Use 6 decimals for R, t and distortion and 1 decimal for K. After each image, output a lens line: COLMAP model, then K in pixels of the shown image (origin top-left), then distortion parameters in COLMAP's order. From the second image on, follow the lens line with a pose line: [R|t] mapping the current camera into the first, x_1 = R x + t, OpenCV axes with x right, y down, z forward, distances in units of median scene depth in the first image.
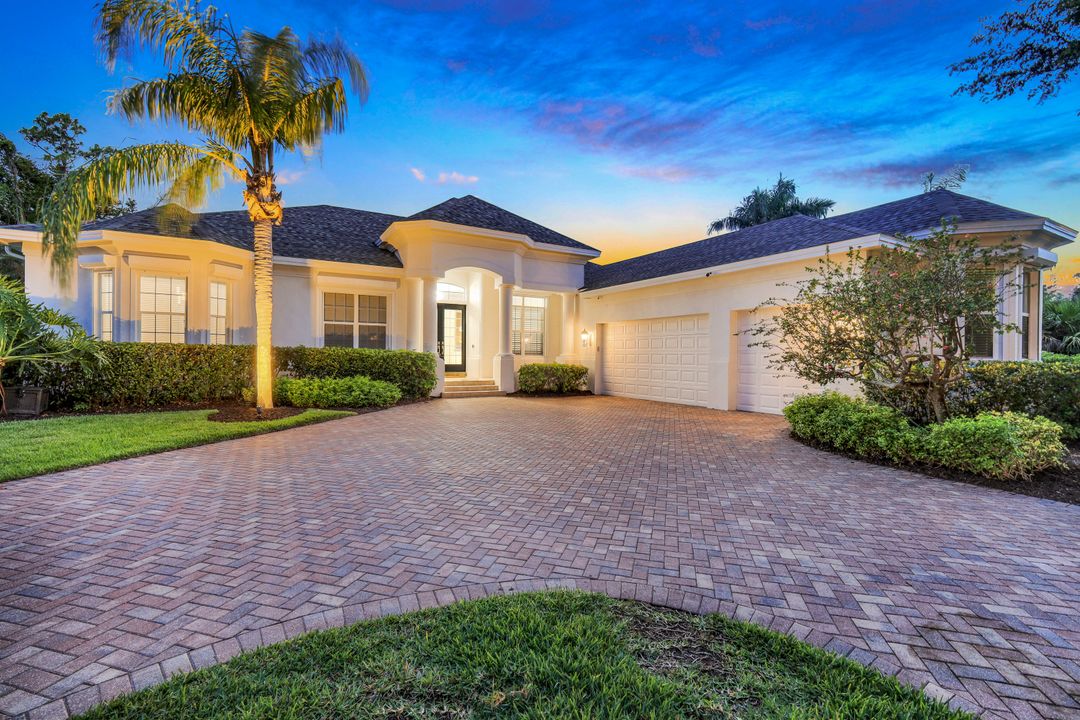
lens RADIAL K [[477.9, 0, 534.6], [0, 477.9, 354.7], [0, 0, 1]] dist [0.006996, 0.000386]
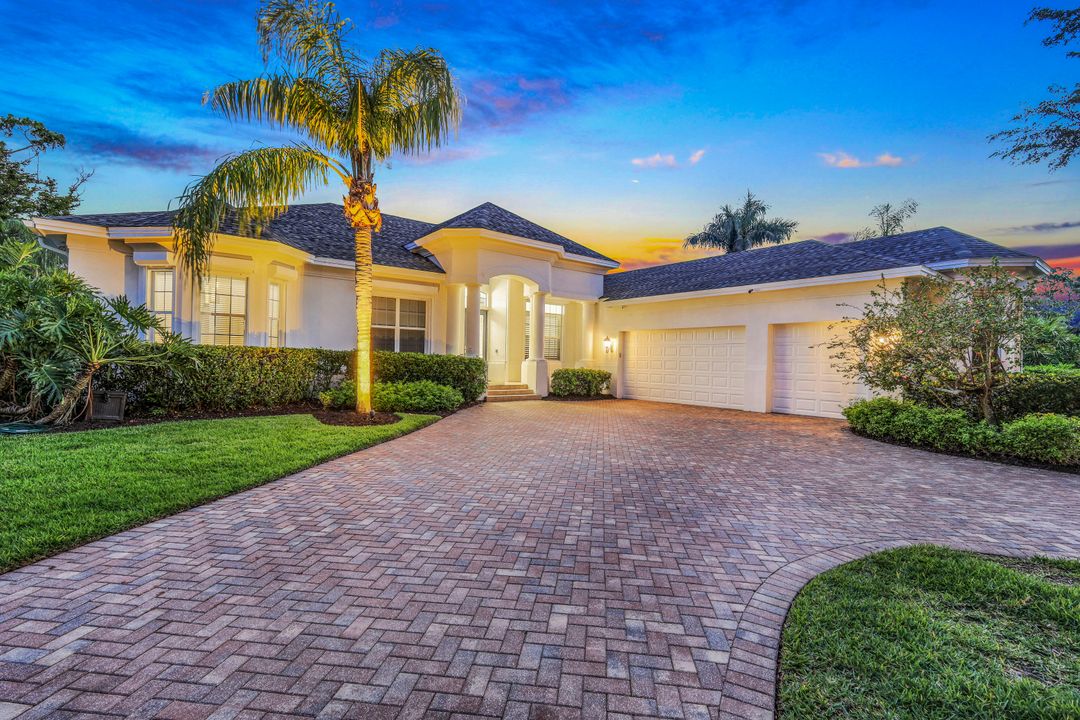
lens RADIAL K [[478.1, 0, 549.1], [0, 478.1, 357.2], [0, 0, 1]] dist [0.009538, -0.000244]
pose [[0.990527, 0.011542, 0.136831, -0.249826], [-0.011416, 0.999933, -0.001704, -0.006109], [-0.136842, 0.000126, 0.990593, -0.044386]]
